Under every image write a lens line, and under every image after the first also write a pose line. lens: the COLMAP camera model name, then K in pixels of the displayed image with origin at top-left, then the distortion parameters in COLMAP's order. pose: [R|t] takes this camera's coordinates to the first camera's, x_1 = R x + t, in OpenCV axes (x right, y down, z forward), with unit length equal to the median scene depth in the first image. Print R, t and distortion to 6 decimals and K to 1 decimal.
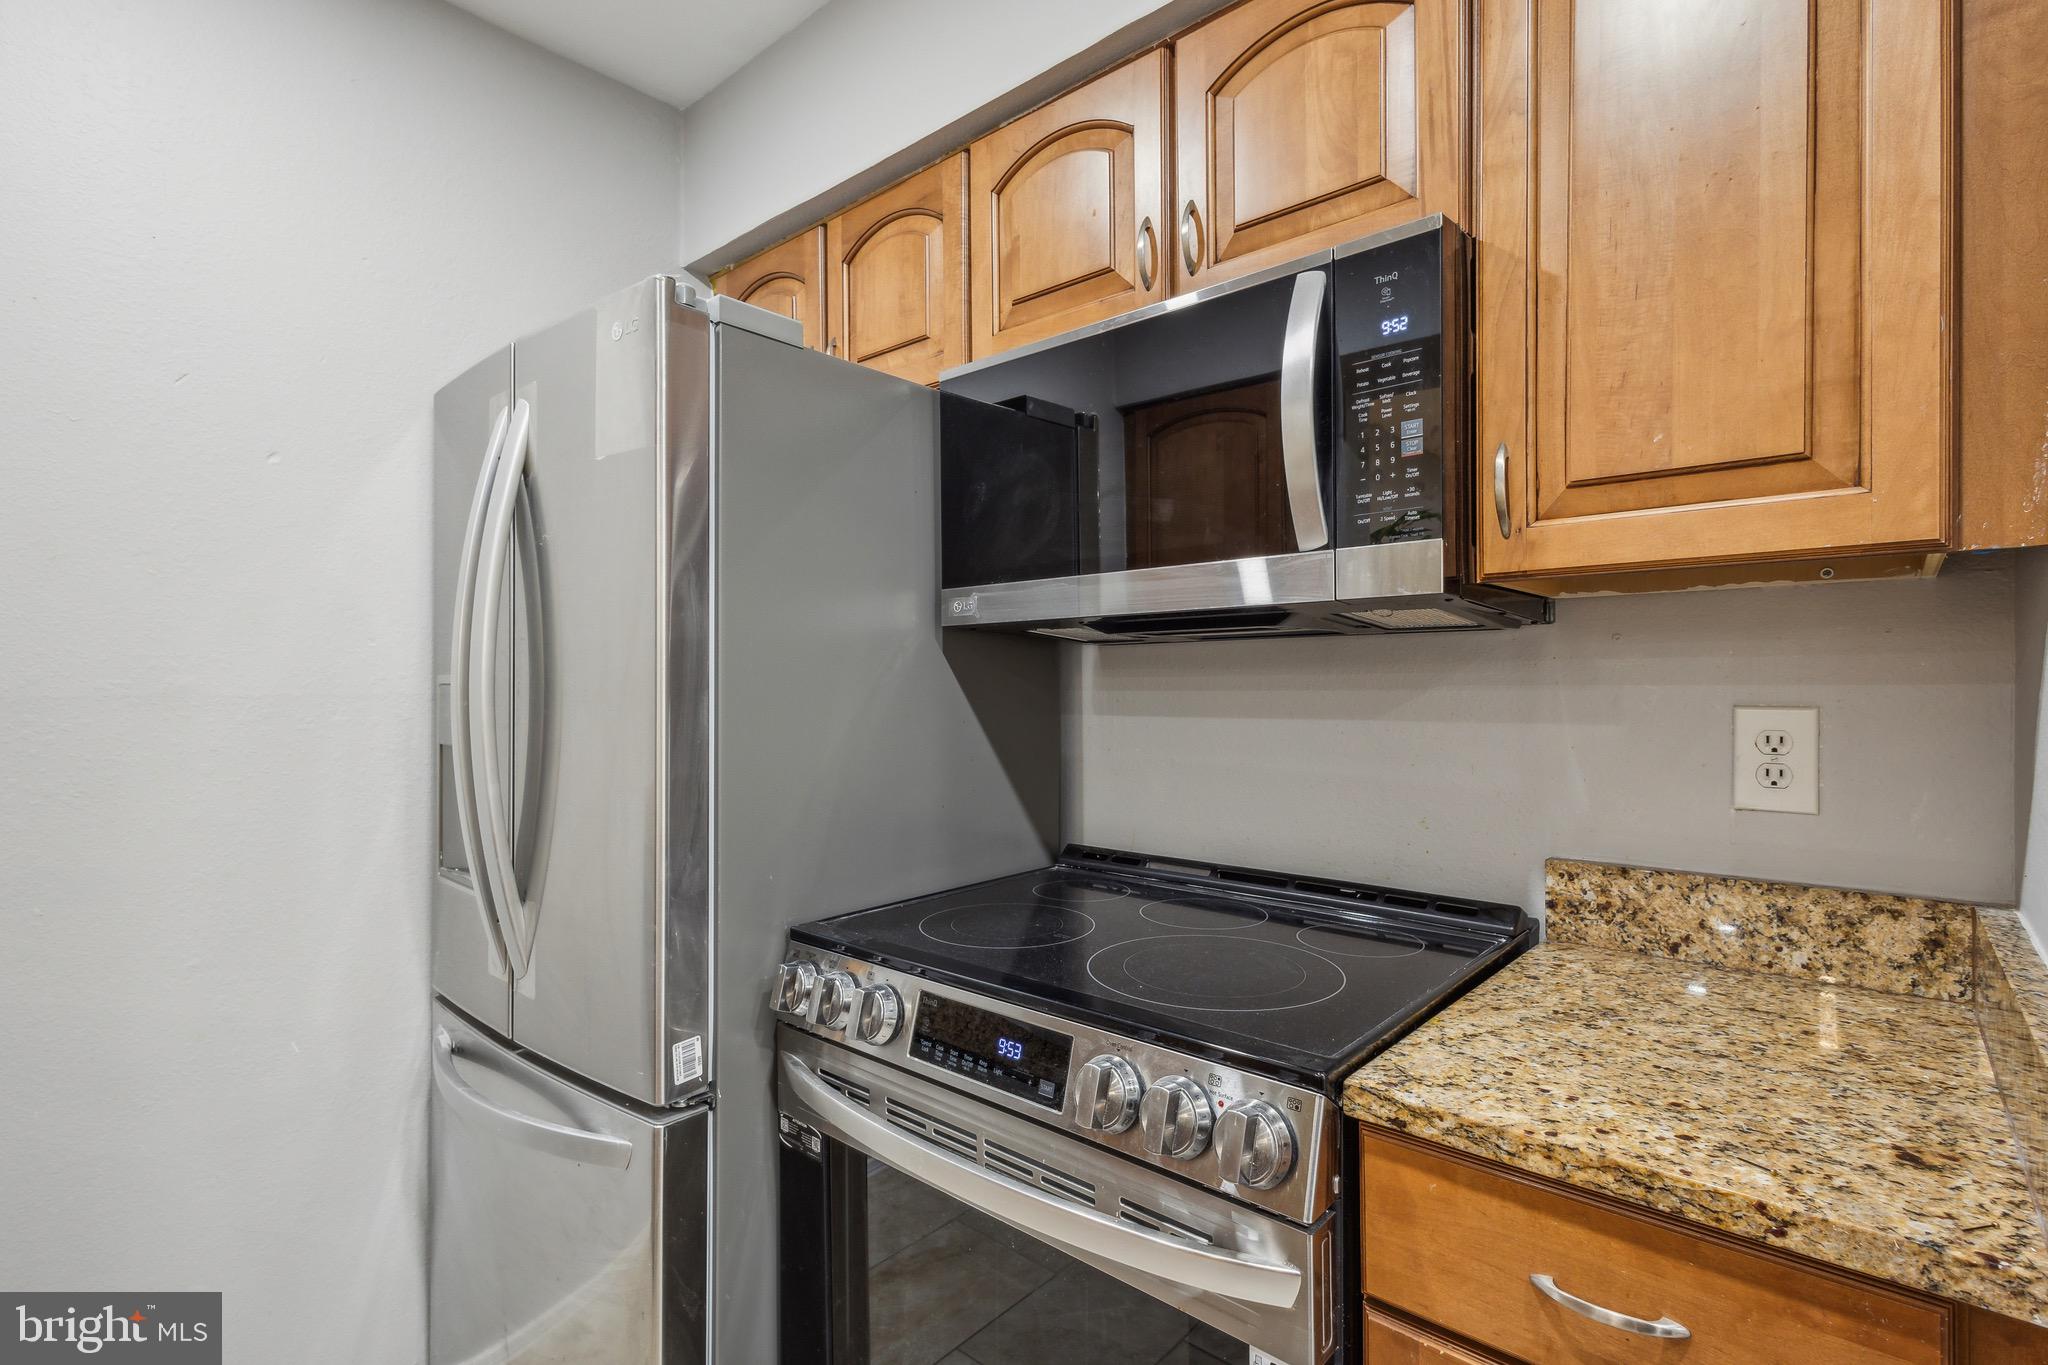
lens RADIAL K [[975.1, 0, 1016.0], [0, 975.1, 685.9], [0, 0, 1]] dist [0.010088, -0.000777]
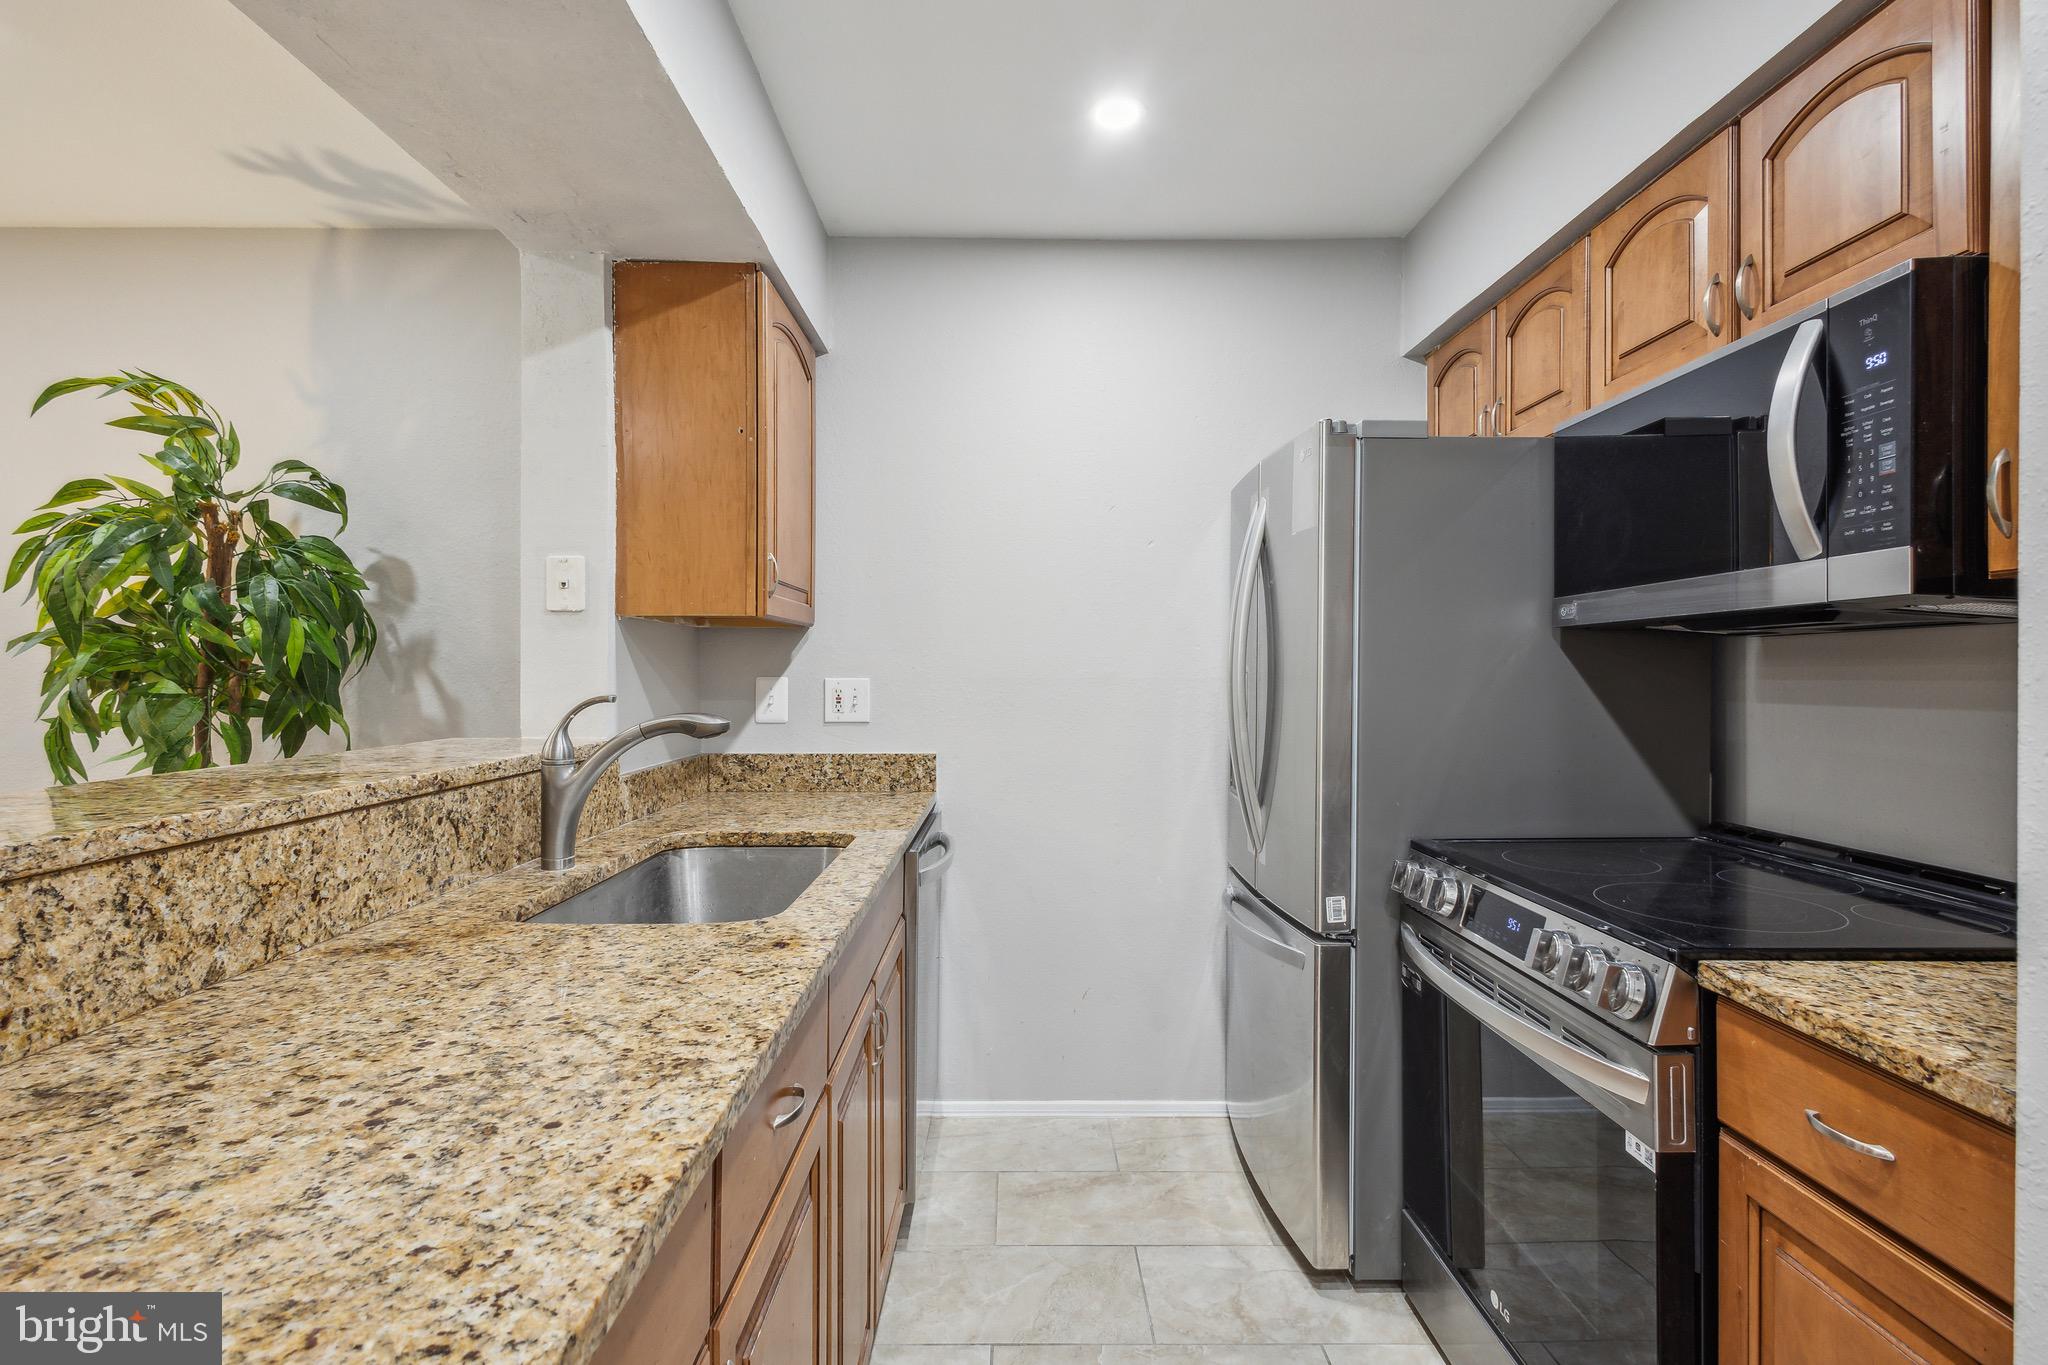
lens RADIAL K [[975.1, 0, 1023.9], [0, 975.1, 675.2], [0, 0, 1]] dist [0.010088, -0.000777]
pose [[0.672486, 0.004793, -0.740094, 0.488668], [-0.004049, 0.999988, 0.002798, -0.000225], [0.740099, 0.001115, 0.672497, -0.436832]]
